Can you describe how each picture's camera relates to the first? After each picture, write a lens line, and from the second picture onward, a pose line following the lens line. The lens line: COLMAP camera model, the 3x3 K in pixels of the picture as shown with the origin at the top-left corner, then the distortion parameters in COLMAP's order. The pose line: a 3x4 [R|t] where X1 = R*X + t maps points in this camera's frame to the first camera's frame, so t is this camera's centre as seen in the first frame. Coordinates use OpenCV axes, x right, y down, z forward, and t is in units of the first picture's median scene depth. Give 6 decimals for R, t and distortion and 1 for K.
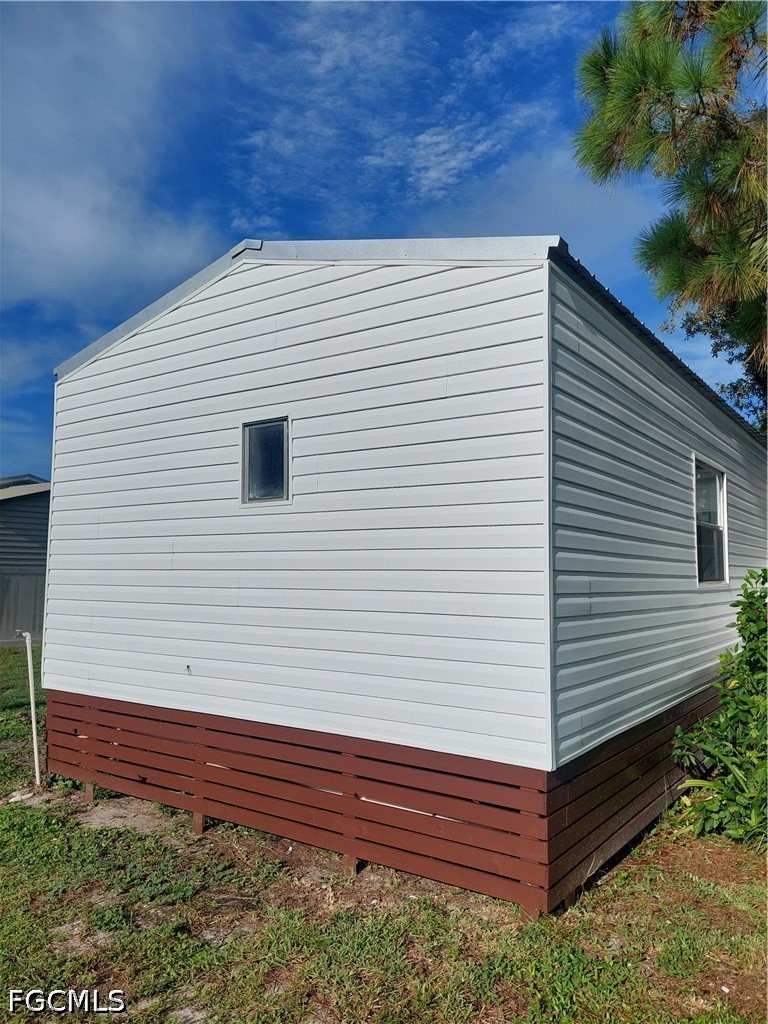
lens RADIAL K [[750.3, 0, 406.5], [0, 750.3, 519.8], [0, 0, 1]] dist [0.041559, -0.047174]
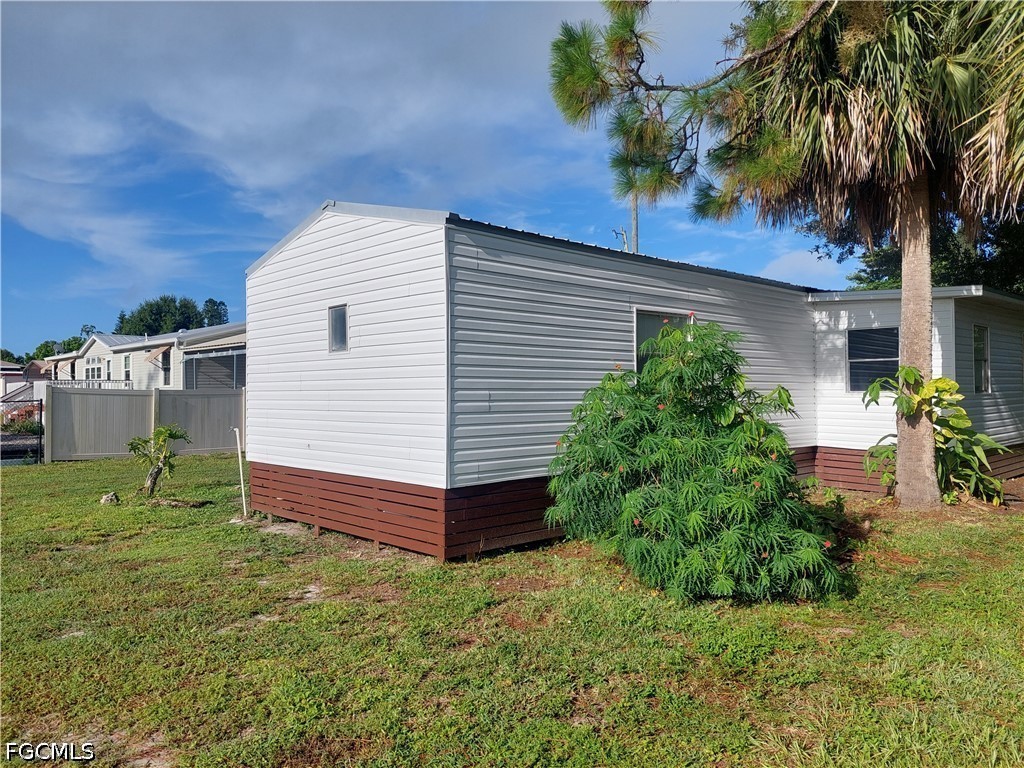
lens RADIAL K [[750.3, 0, 521.1], [0, 750.3, 382.5], [0, 0, 1]] dist [0.041559, -0.047174]
pose [[0.978182, -0.017020, -0.207052, 0.610884], [0.029475, 0.997927, 0.057218, -0.041153], [0.205649, -0.062073, 0.976655, -0.664384]]
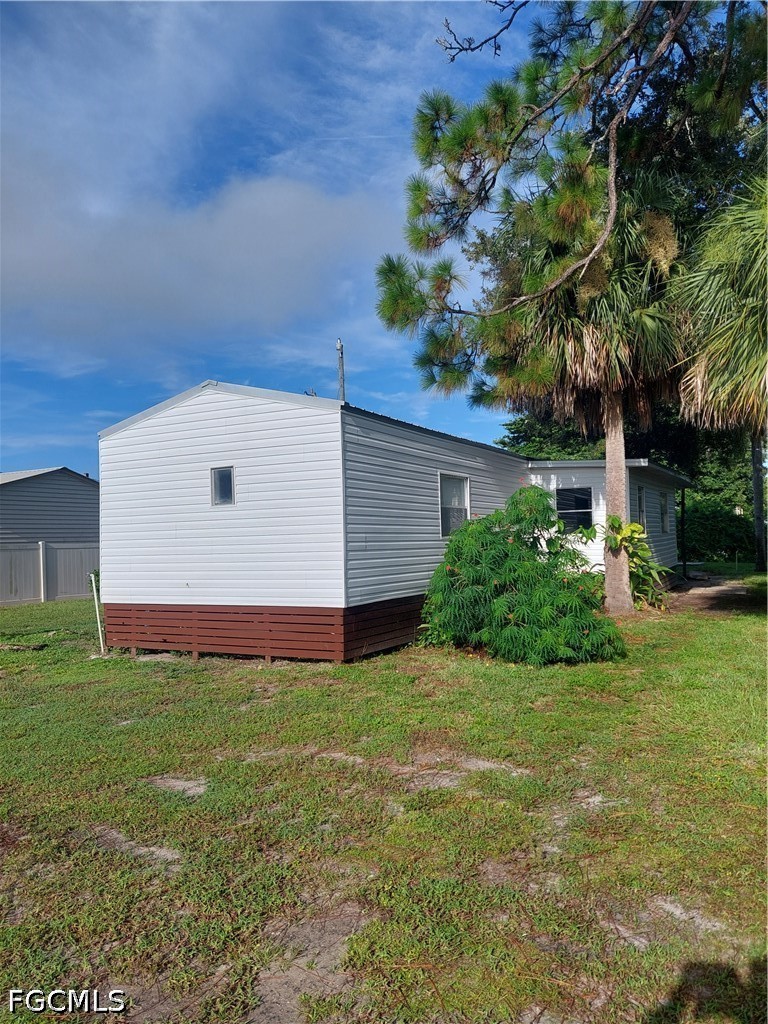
lens RADIAL K [[750.3, 0, 416.0], [0, 750.3, 516.2], [0, 0, 1]] dist [0.041559, -0.047174]
pose [[0.991364, -0.028119, 0.128091, 0.085604], [0.023316, 0.998974, 0.038837, -0.064225], [-0.129052, -0.035514, 0.991002, -1.245297]]
